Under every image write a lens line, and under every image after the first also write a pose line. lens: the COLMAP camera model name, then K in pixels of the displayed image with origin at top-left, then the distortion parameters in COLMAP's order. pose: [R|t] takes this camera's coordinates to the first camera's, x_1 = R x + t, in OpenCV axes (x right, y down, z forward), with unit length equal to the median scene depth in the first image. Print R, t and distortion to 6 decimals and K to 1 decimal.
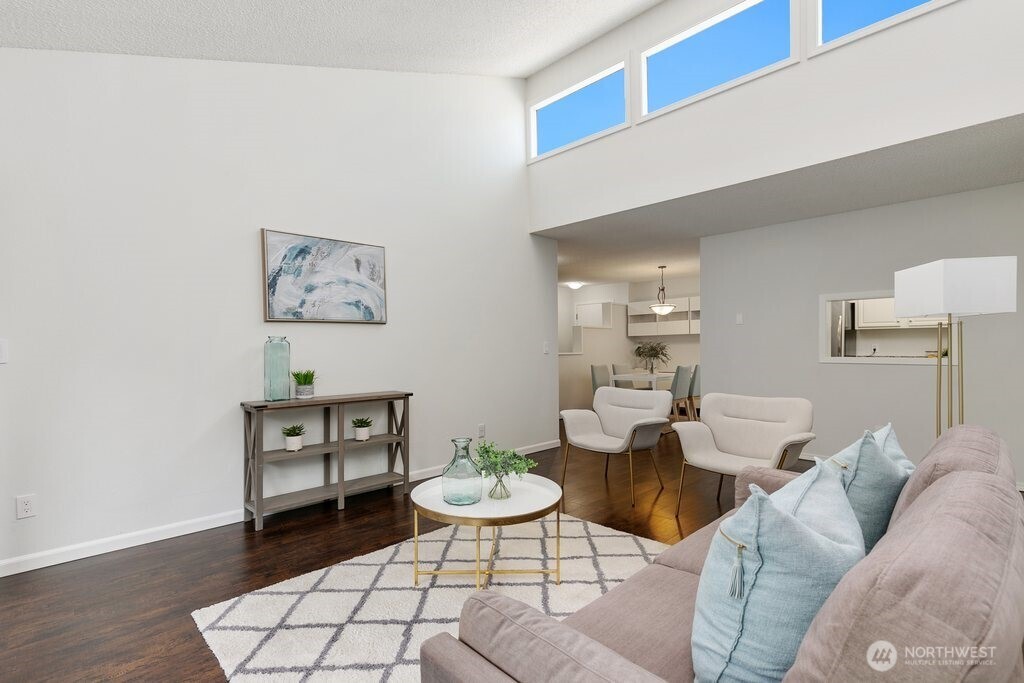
lens RADIAL K [[460.8, 0, 507.4], [0, 460.8, 345.0], [0, 0, 1]] dist [0.008783, -0.000050]
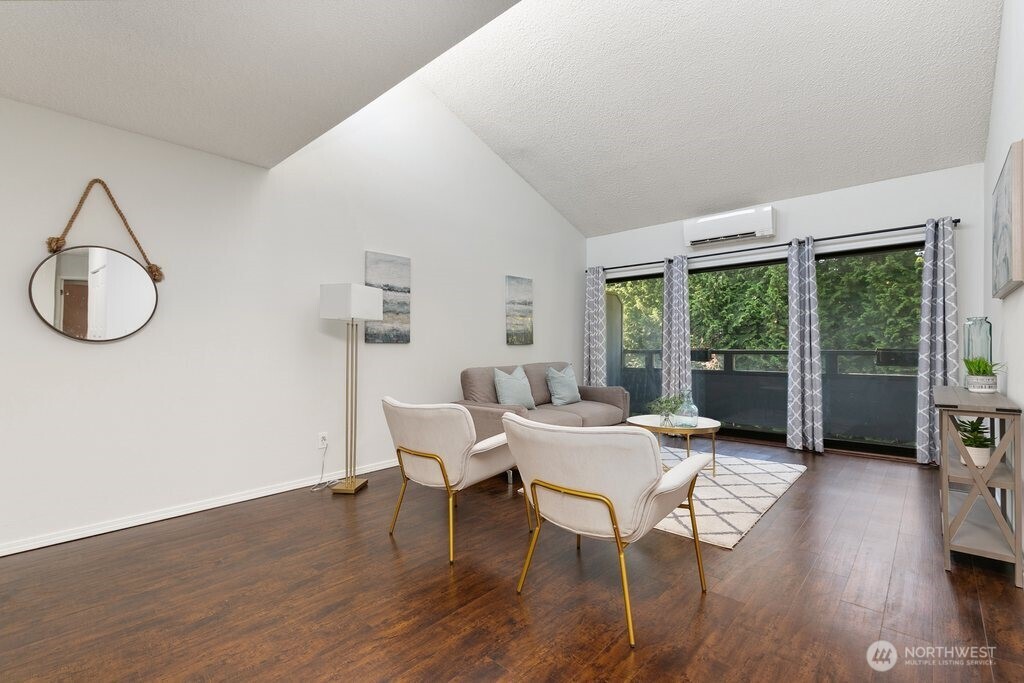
lens RADIAL K [[460.8, 0, 507.4], [0, 460.8, 345.0], [0, 0, 1]] dist [0.008783, -0.000050]
pose [[-0.997621, 0.016087, -0.067033, 0.417822], [0.016858, 0.999798, -0.010965, 0.026679], [0.066843, -0.012069, -0.997691, 1.696735]]
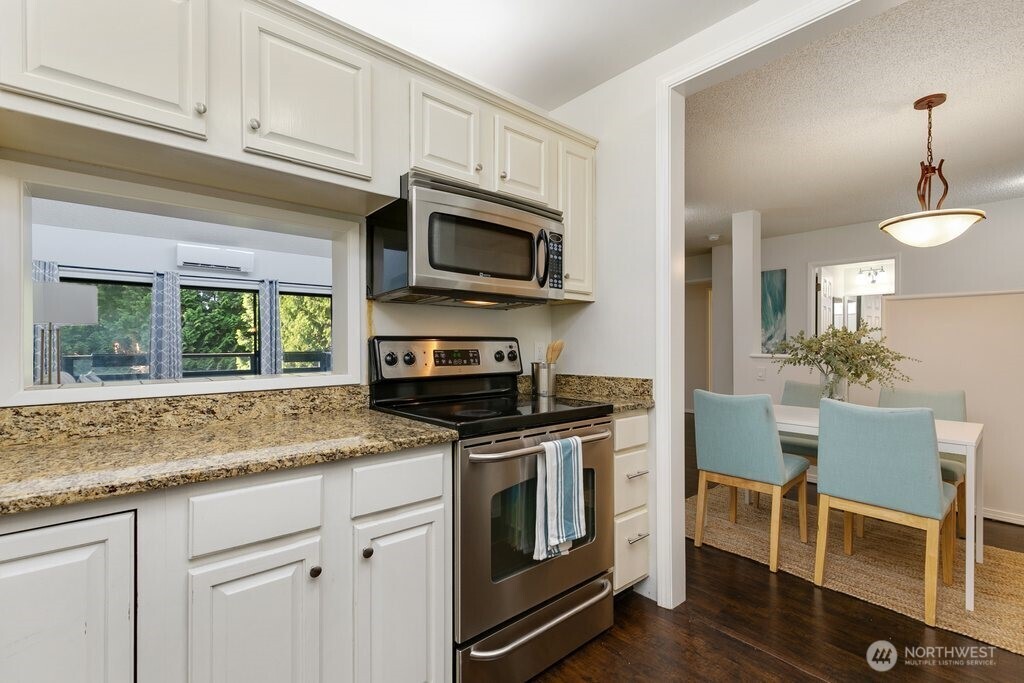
lens RADIAL K [[460.8, 0, 507.4], [0, 460.8, 345.0], [0, 0, 1]] dist [0.008783, -0.000050]
pose [[-0.045878, 0.011849, -0.998877, 1.483057], [0.012651, 0.999856, 0.011280, -0.004939], [0.998867, -0.012119, -0.046021, 1.544882]]
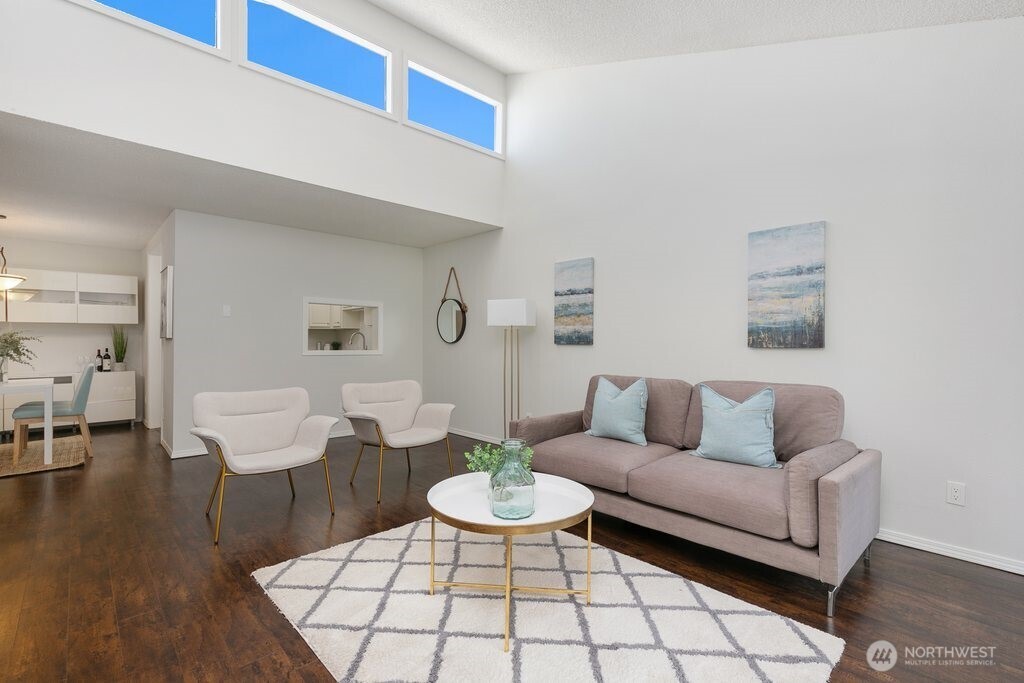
lens RADIAL K [[460.8, 0, 507.4], [0, 460.8, 345.0], [0, 0, 1]] dist [0.008783, -0.000050]
pose [[0.017045, 0.003837, 0.999847, -0.627358], [-0.009720, 0.999946, -0.003672, 0.011286], [-0.999807, -0.009656, 0.017082, 0.632947]]
